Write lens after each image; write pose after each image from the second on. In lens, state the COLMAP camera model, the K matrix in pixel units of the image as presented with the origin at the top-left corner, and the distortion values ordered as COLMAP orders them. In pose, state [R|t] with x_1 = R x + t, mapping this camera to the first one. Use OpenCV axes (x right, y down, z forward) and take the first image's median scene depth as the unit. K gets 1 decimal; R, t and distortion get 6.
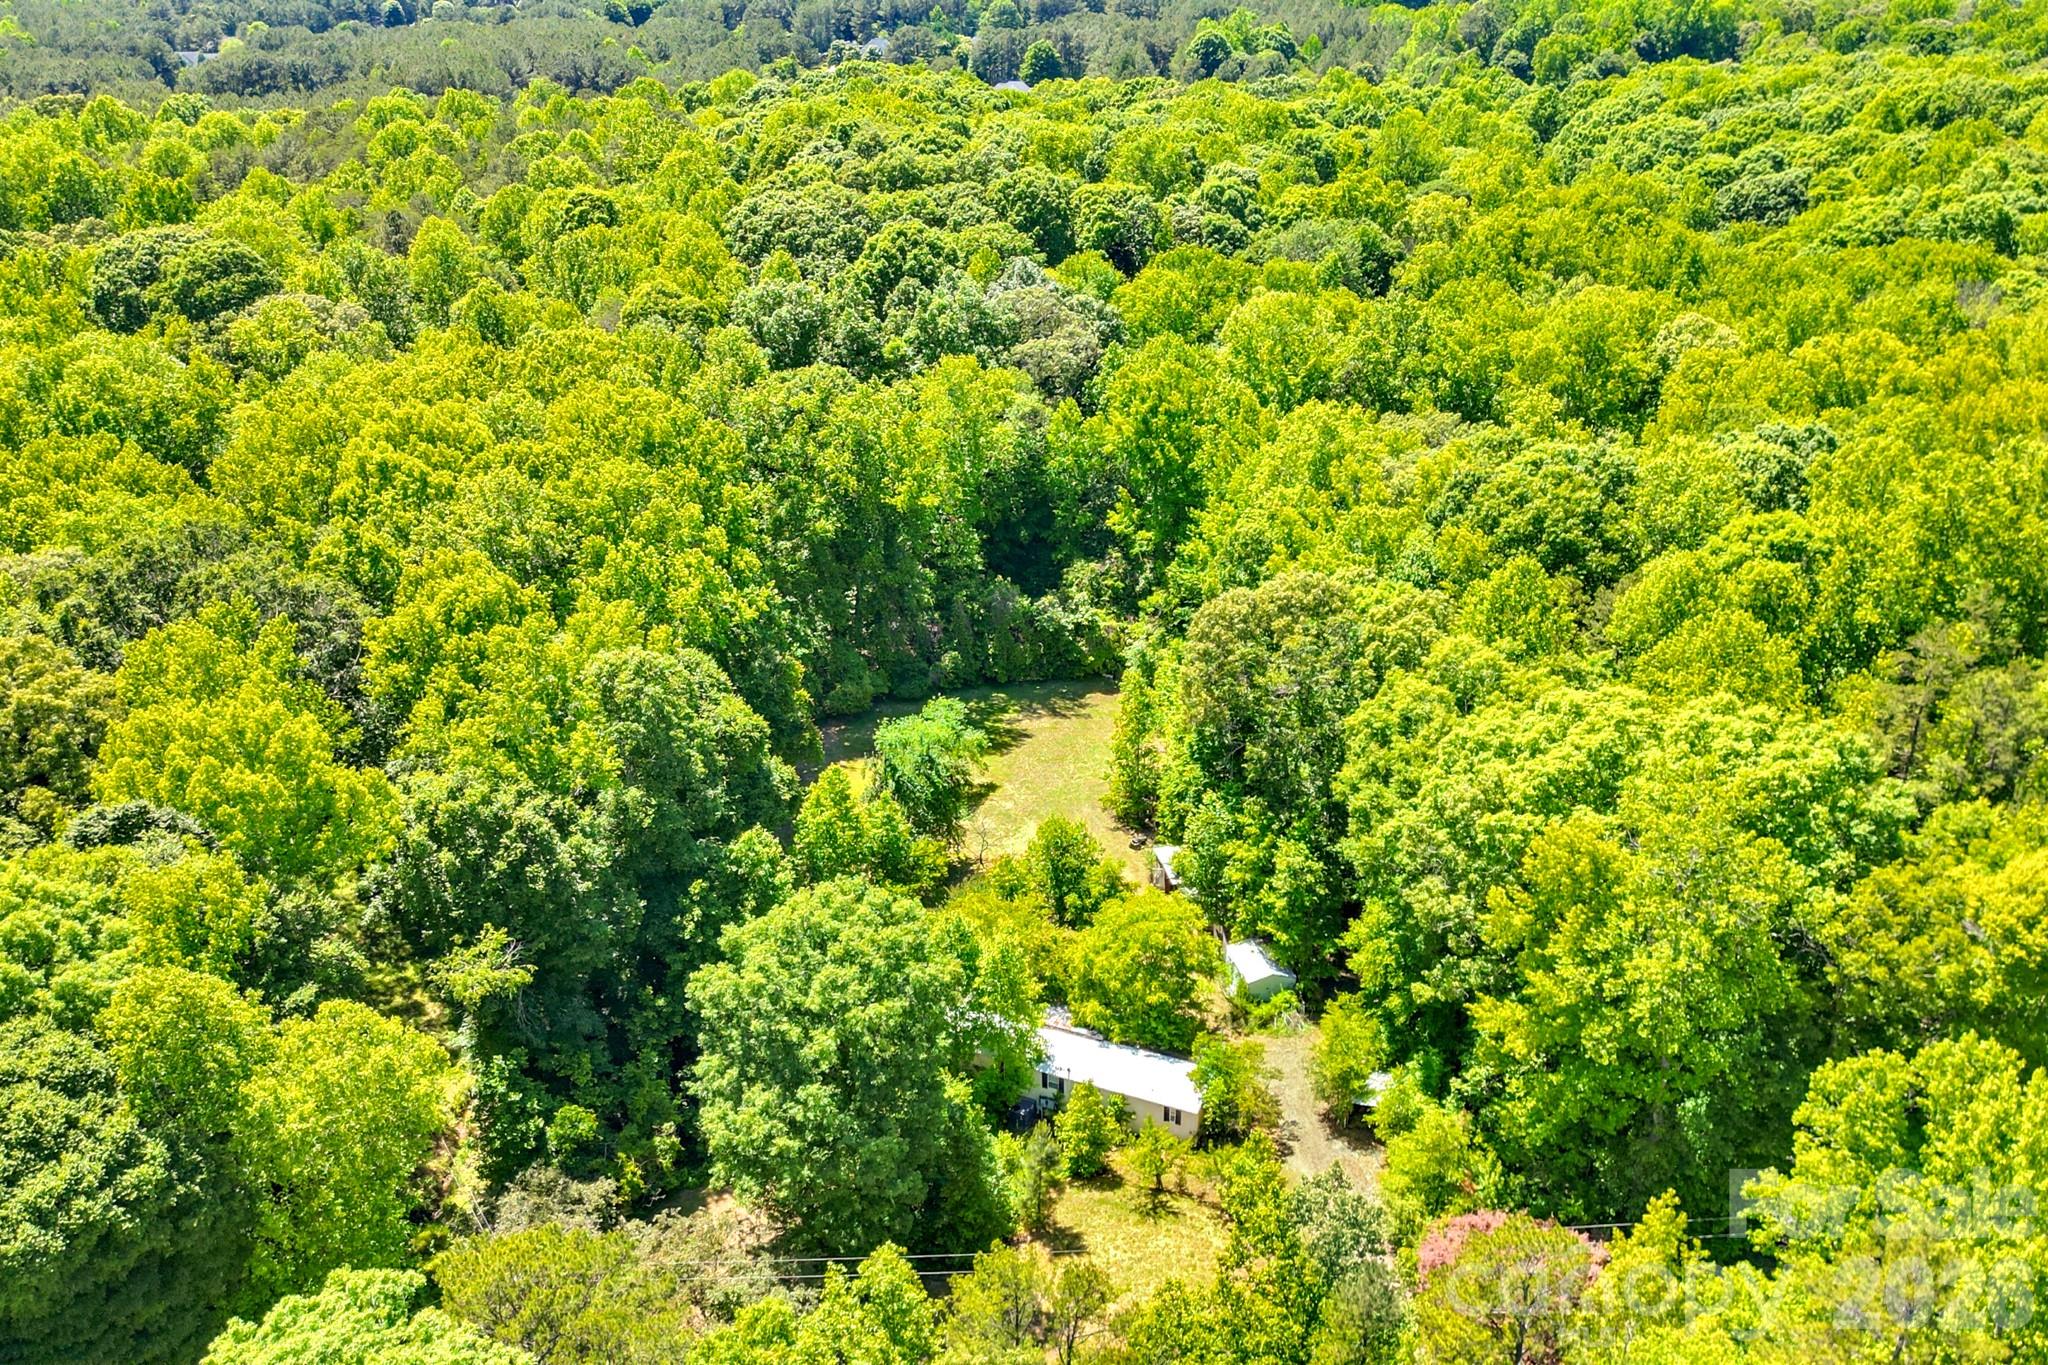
lens RADIAL K [[1538.9, 0, 998.5], [0, 1538.9, 725.5], [0, 0, 1]] dist [0.063612, -0.046245]
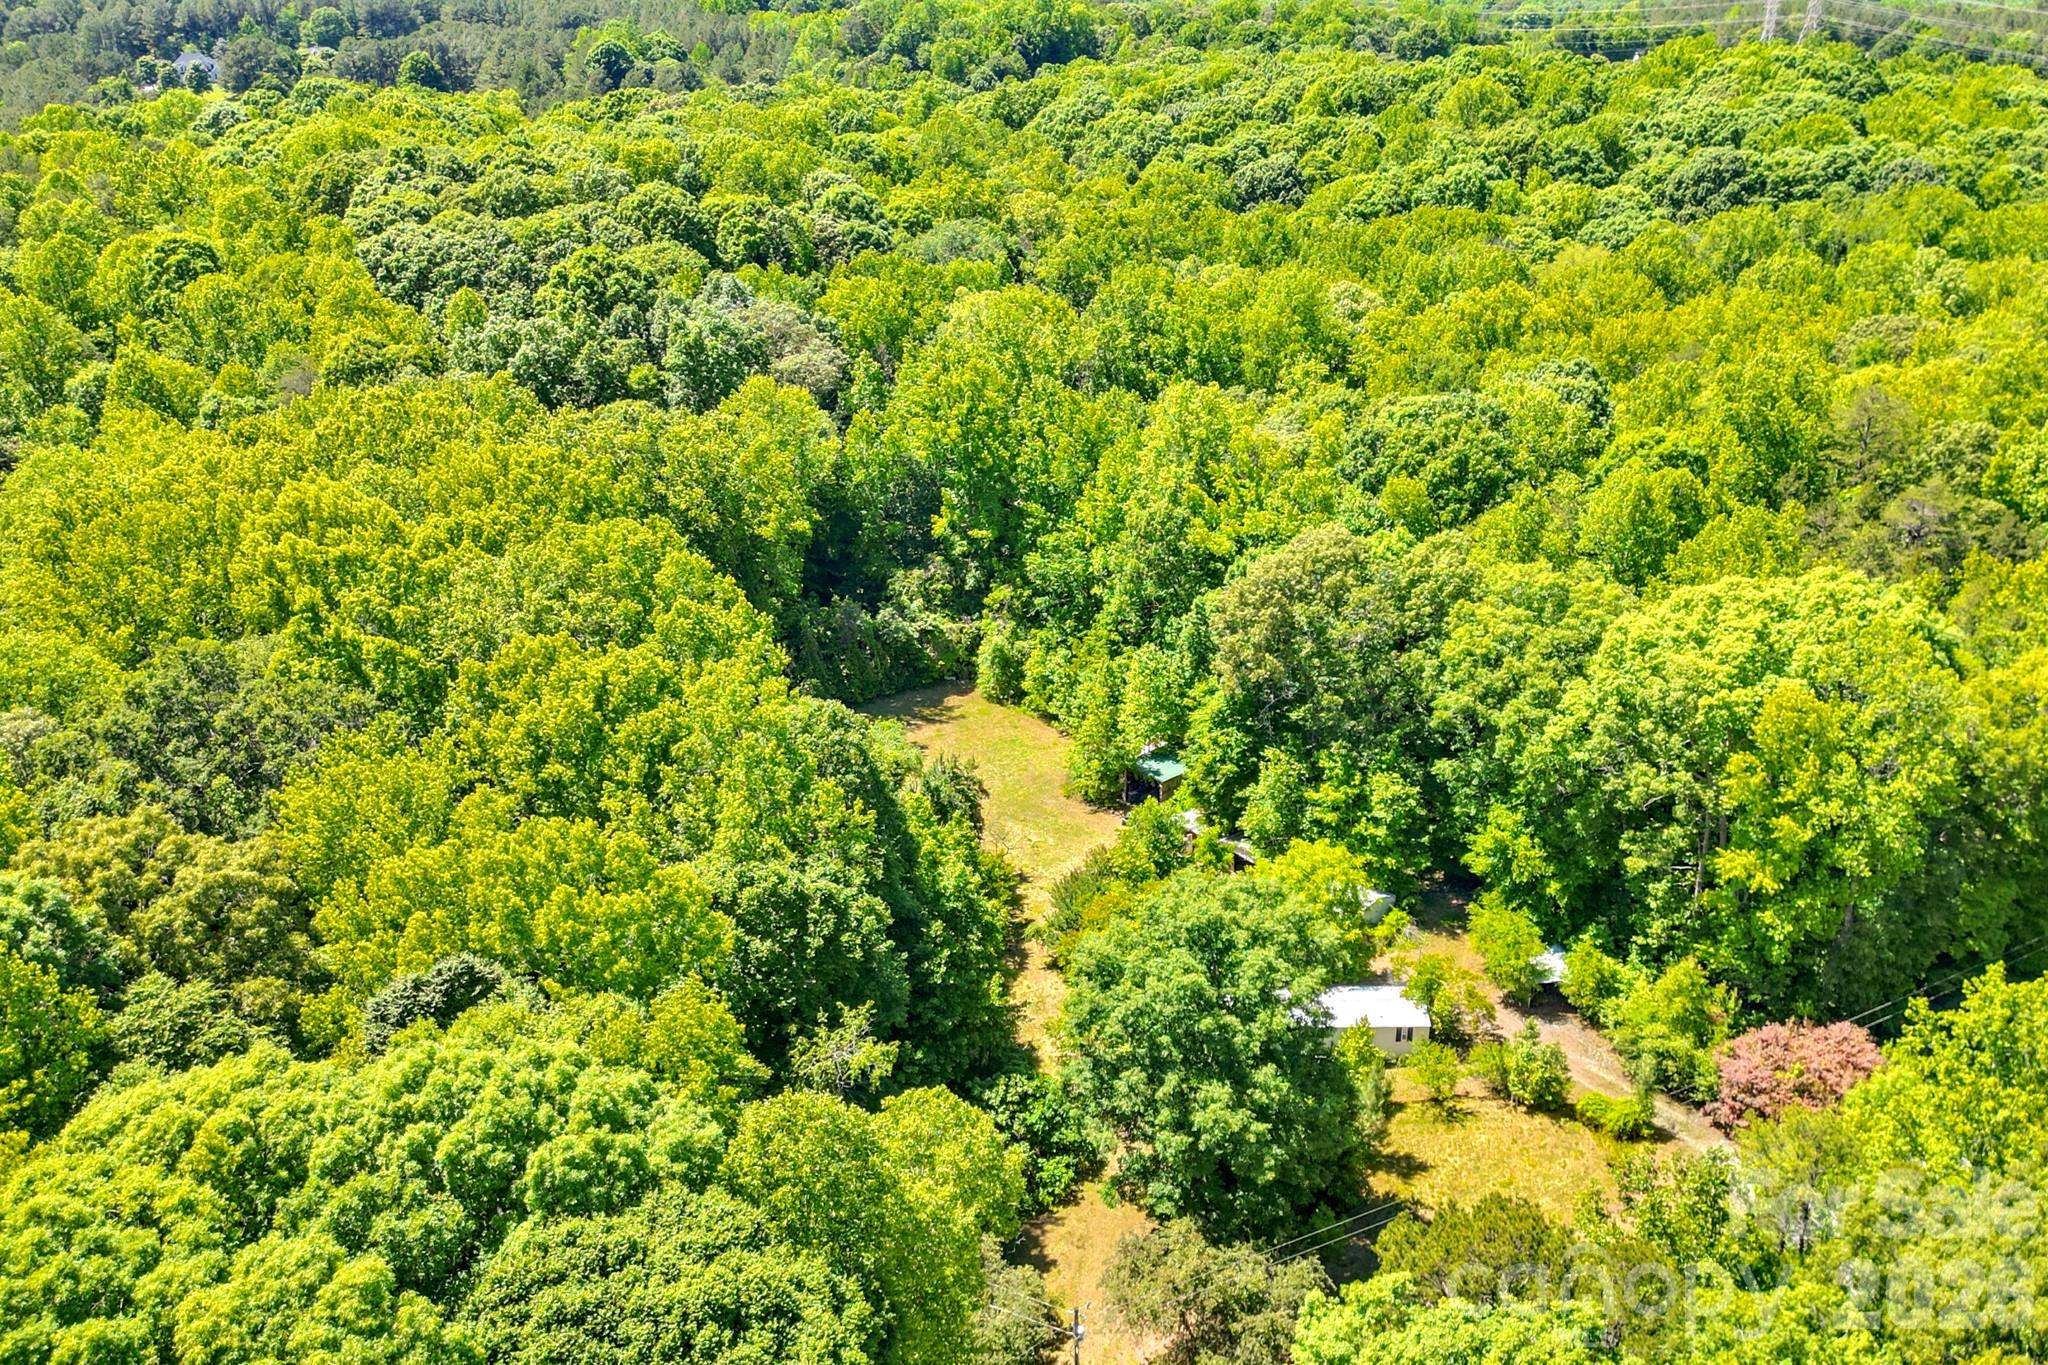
lens RADIAL K [[1538.9, 0, 1008.8], [0, 1538.9, 750.2], [0, 0, 1]] dist [0.063612, -0.046245]
pose [[0.919173, -0.183209, 0.348647, -0.428493], [0.180036, 0.982772, 0.041787, -0.035021], [-0.350296, 0.024359, 0.936322, 0.063575]]
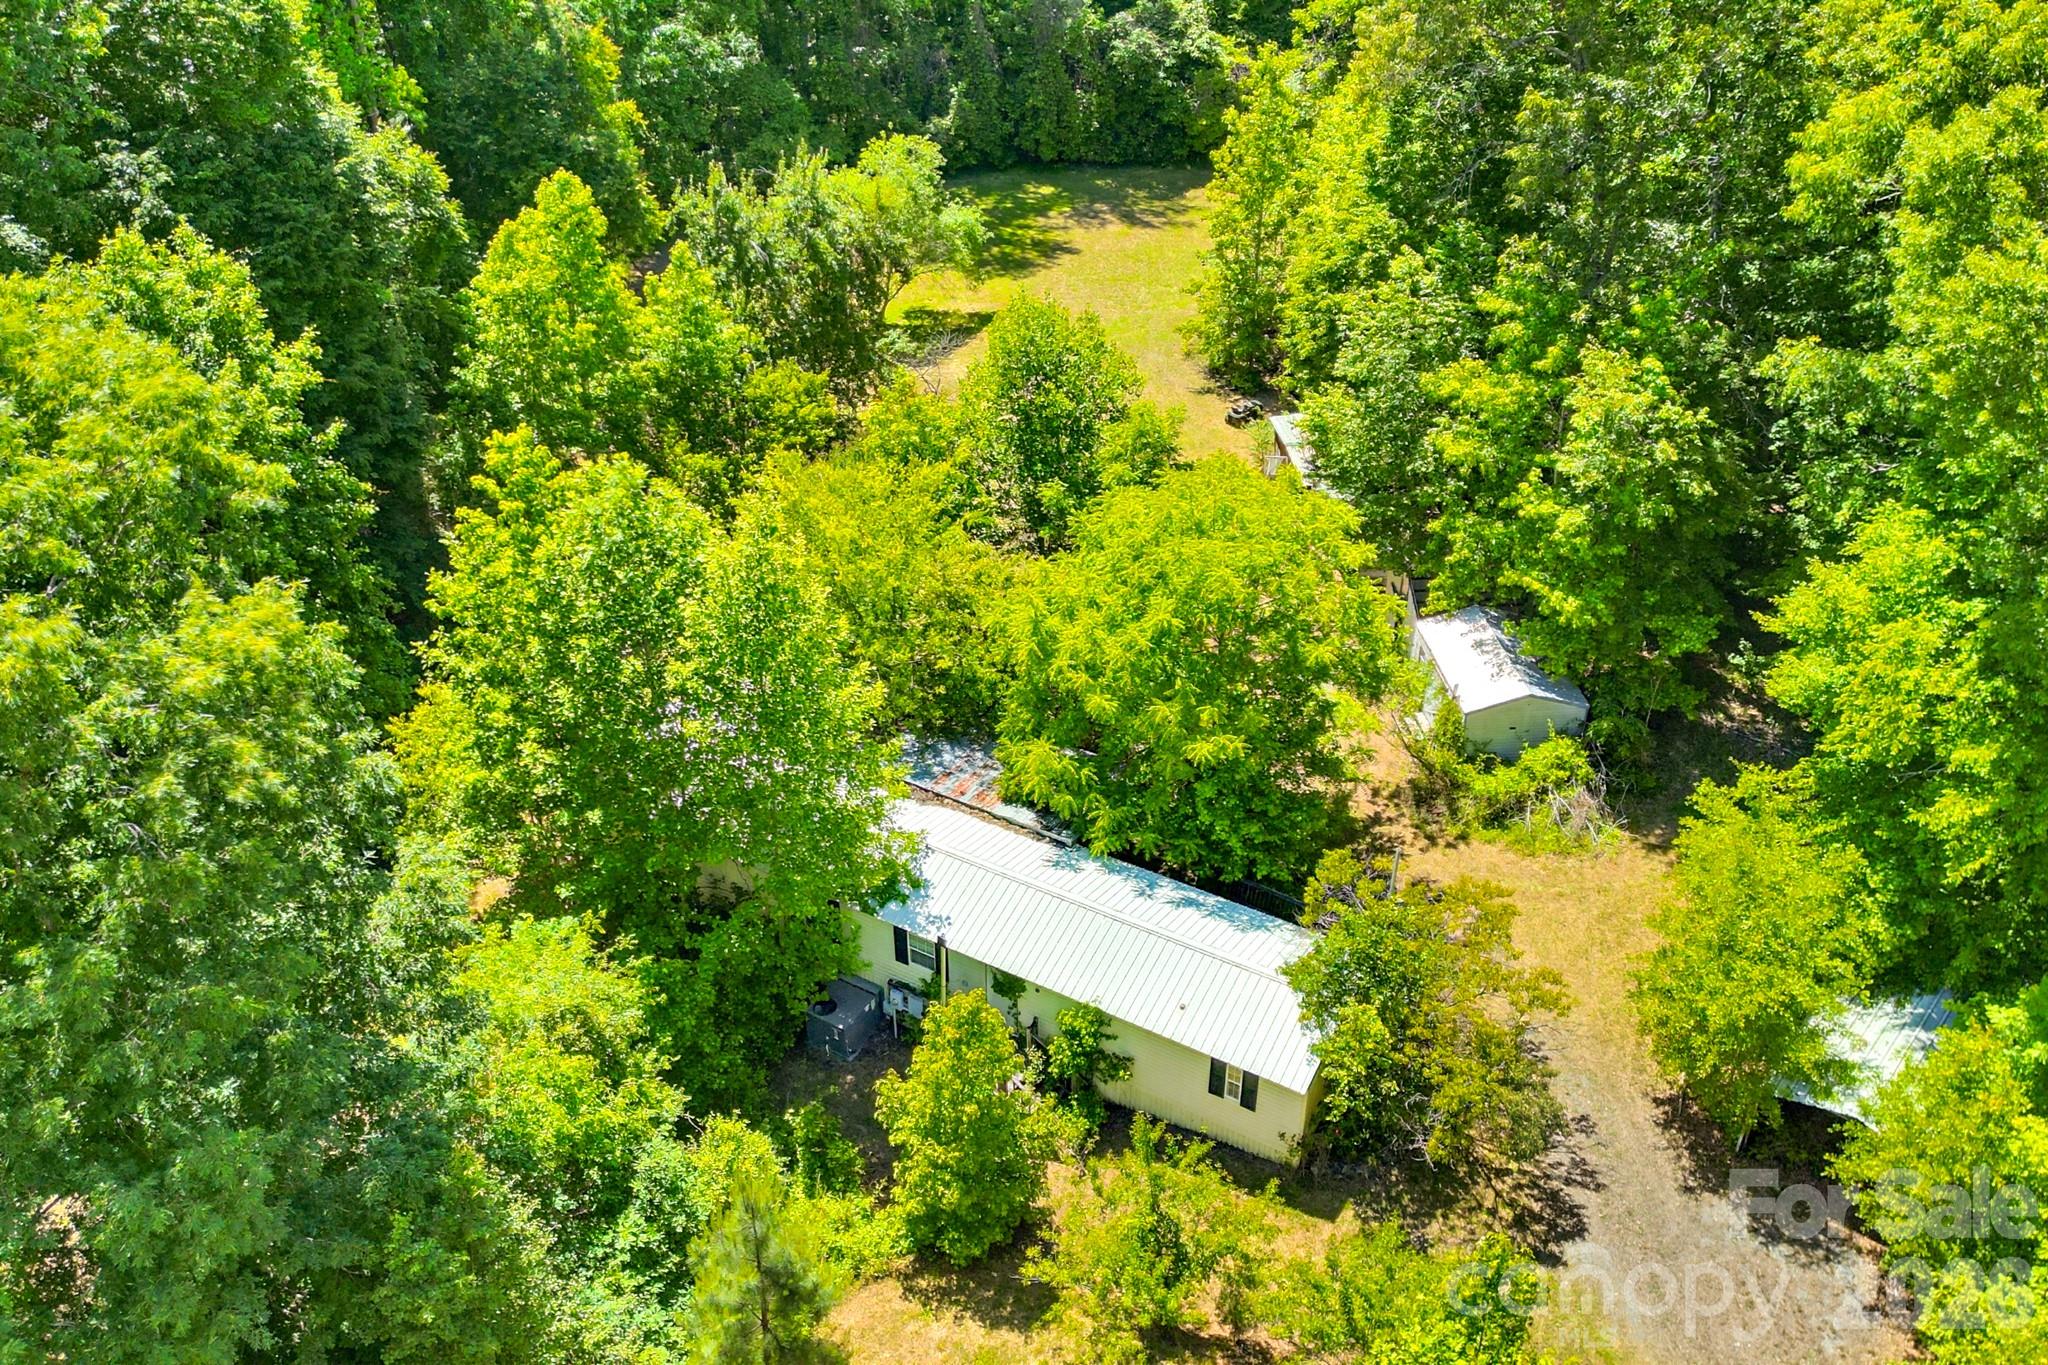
lens RADIAL K [[1654.4, 0, 1014.3], [0, 1654.4, 665.7], [0, 0, 1]] dist [0.097585, -0.009454]
pose [[0.995930, 0.058364, -0.068686, 0.073621], [-0.045777, 0.983971, 0.172350, 0.084786], [0.077644, -0.168504, 0.982638, 0.563953]]
